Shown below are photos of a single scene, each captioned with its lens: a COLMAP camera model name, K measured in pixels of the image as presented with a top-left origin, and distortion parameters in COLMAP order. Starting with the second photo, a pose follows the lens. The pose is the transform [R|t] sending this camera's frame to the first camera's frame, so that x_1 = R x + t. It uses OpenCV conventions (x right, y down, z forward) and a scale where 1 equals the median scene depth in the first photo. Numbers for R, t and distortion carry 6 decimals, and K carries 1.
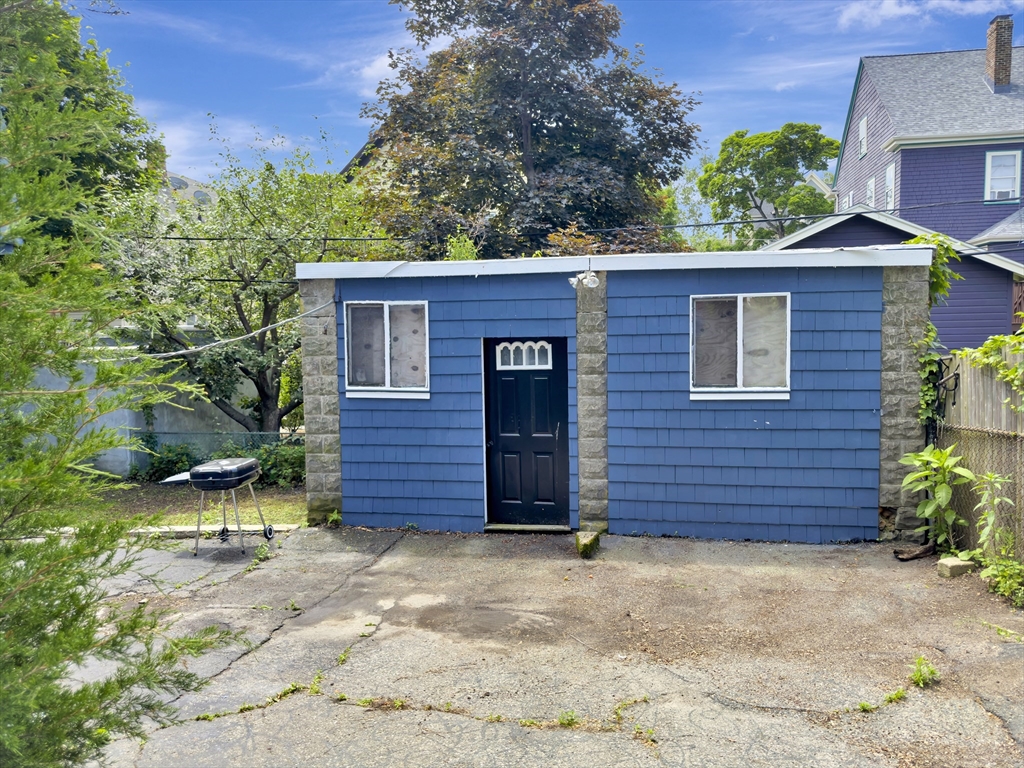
lens RADIAL K [[726.5, 0, 512.0], [0, 726.5, 384.0], [0, 0, 1]] dist [0.004930, -0.003645]
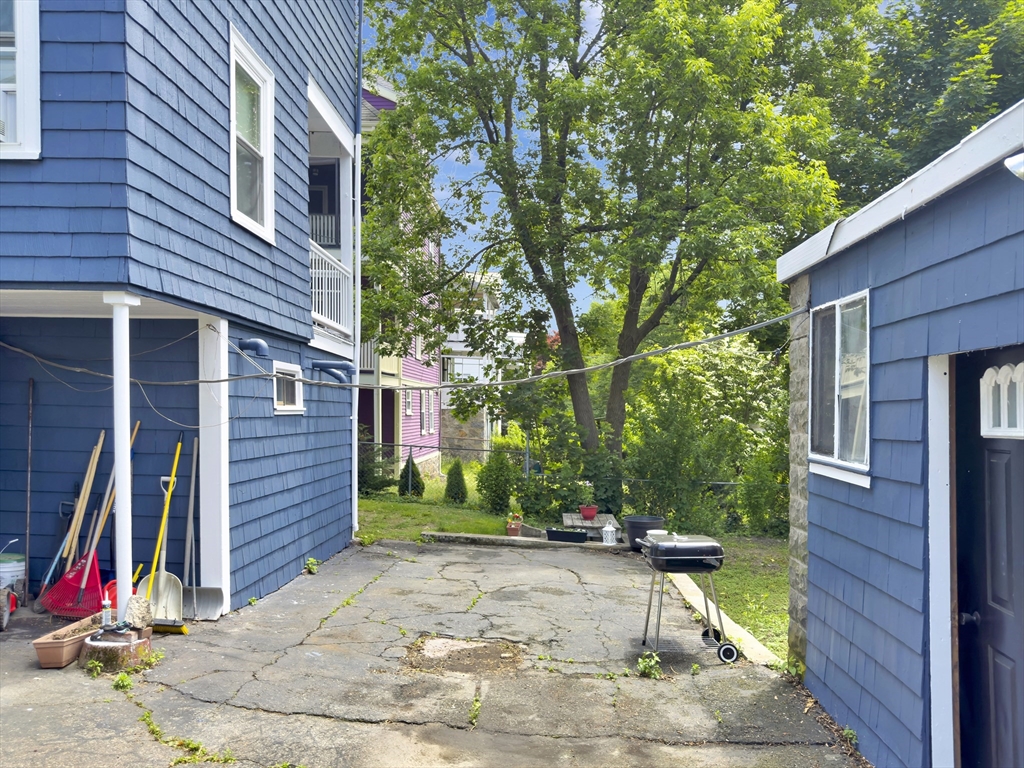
lens RADIAL K [[773.6, 0, 512.0], [0, 773.6, 384.0], [0, 0, 1]] dist [-0.003083, -0.000397]
pose [[0.132571, -0.016883, -0.991030, 0.423858], [-0.089833, 0.995535, -0.028977, -0.014434], [0.987094, 0.092869, 0.130462, 0.764747]]
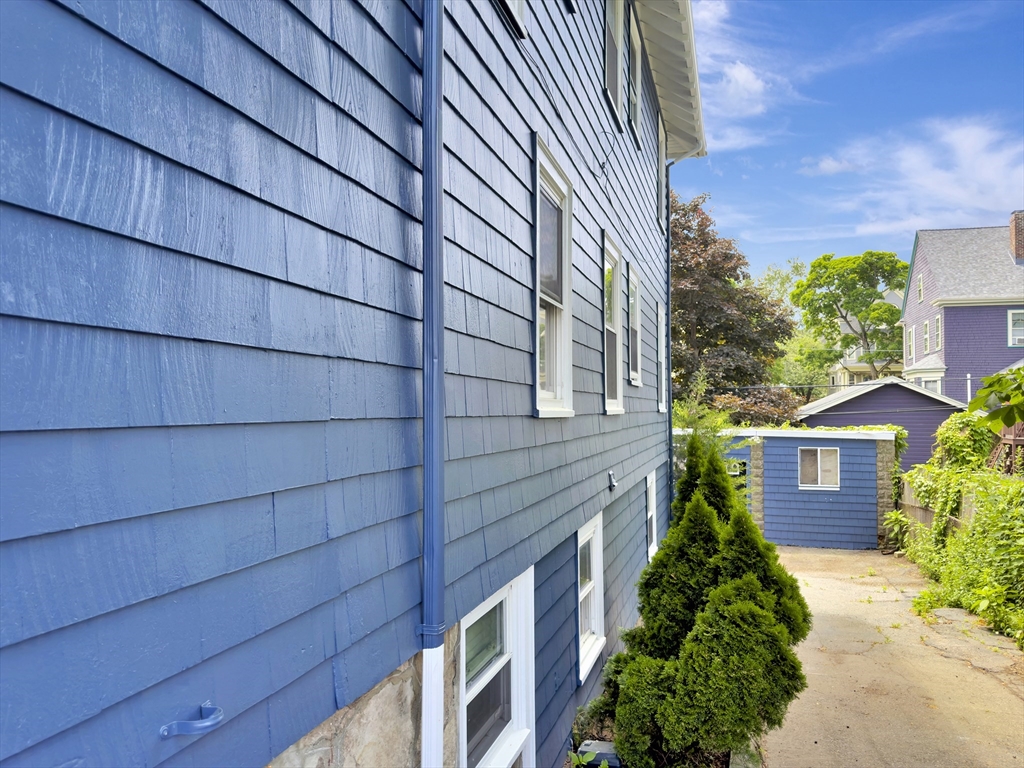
lens RADIAL K [[773.6, 0, 512.0], [0, 773.6, 384.0], [0, 0, 1]] dist [-0.003083, -0.000397]
pose [[0.995659, 0.015853, -0.091715, -0.482263], [-0.024194, 0.995597, -0.090557, -0.071864], [0.089875, 0.092383, 0.991659, -1.700560]]
